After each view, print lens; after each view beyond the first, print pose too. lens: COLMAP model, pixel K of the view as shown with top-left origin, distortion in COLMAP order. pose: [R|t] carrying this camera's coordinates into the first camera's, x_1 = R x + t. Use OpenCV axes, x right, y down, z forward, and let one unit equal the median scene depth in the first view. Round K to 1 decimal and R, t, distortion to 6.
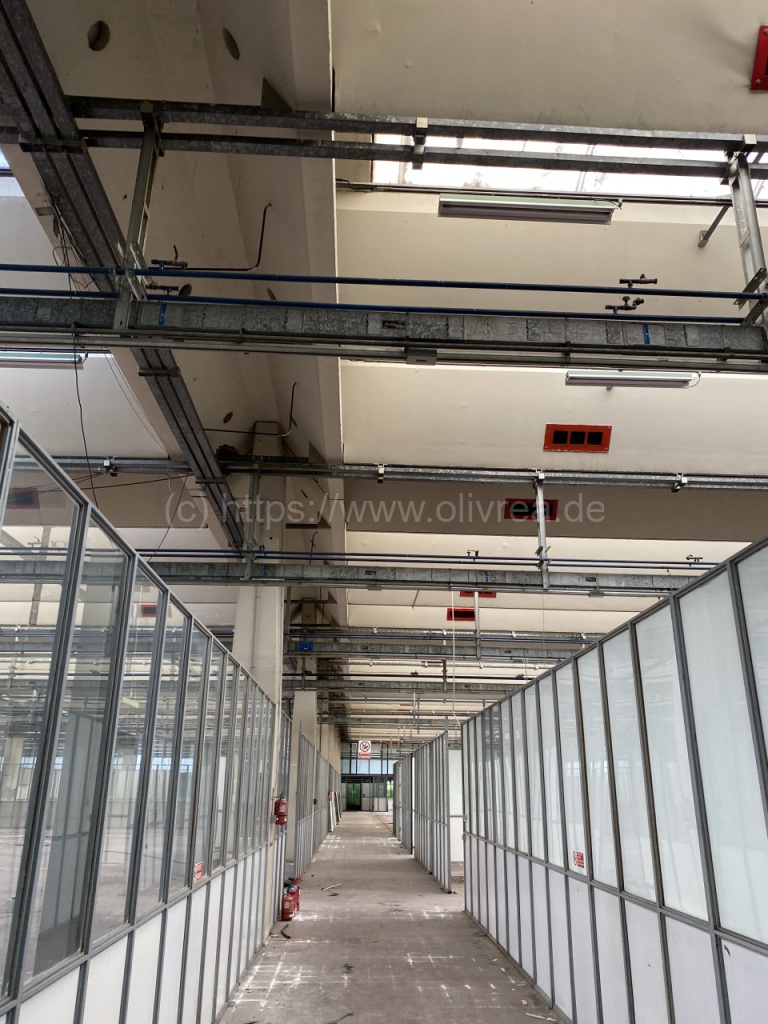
lens RADIAL K [[797.1, 0, 388.9], [0, 797.1, 496.2], [0, 0, 1]] dist [0.029674, -0.018766]
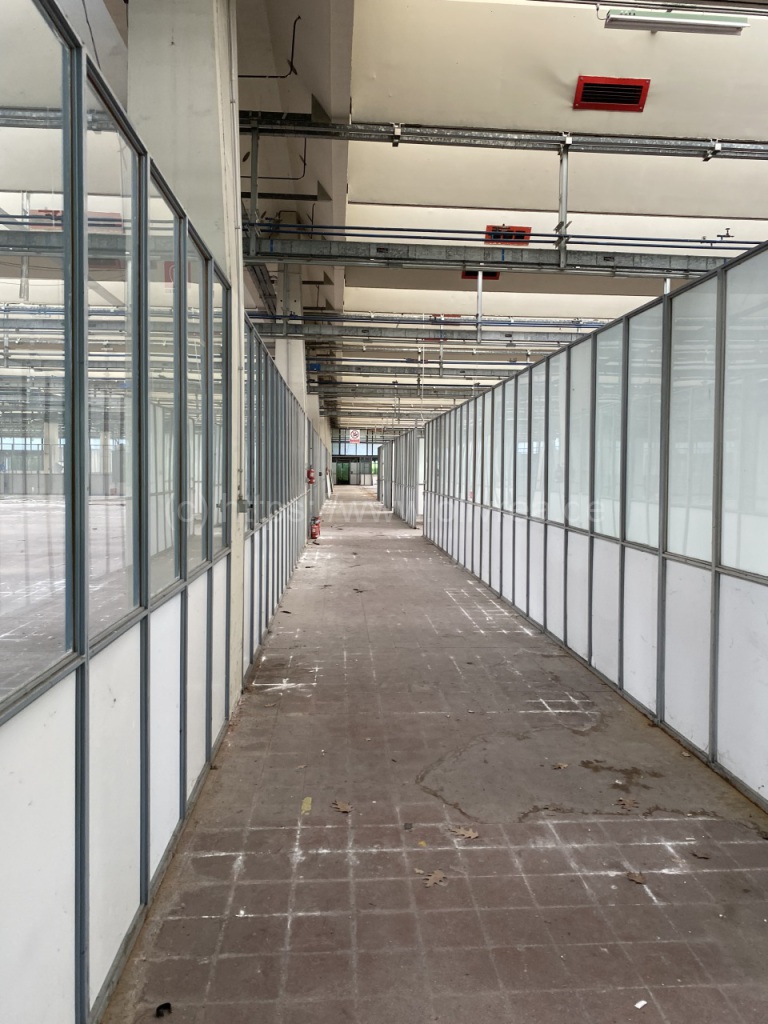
lens RADIAL K [[797.1, 0, 387.5], [0, 797.1, 510.0], [0, 0, 1]] dist [0.029674, -0.018766]
pose [[0.999822, 0.001278, 0.018835, -0.003353], [-0.008559, 0.919963, 0.391913, -0.074333], [-0.016827, -0.392004, 0.919810, -0.214373]]
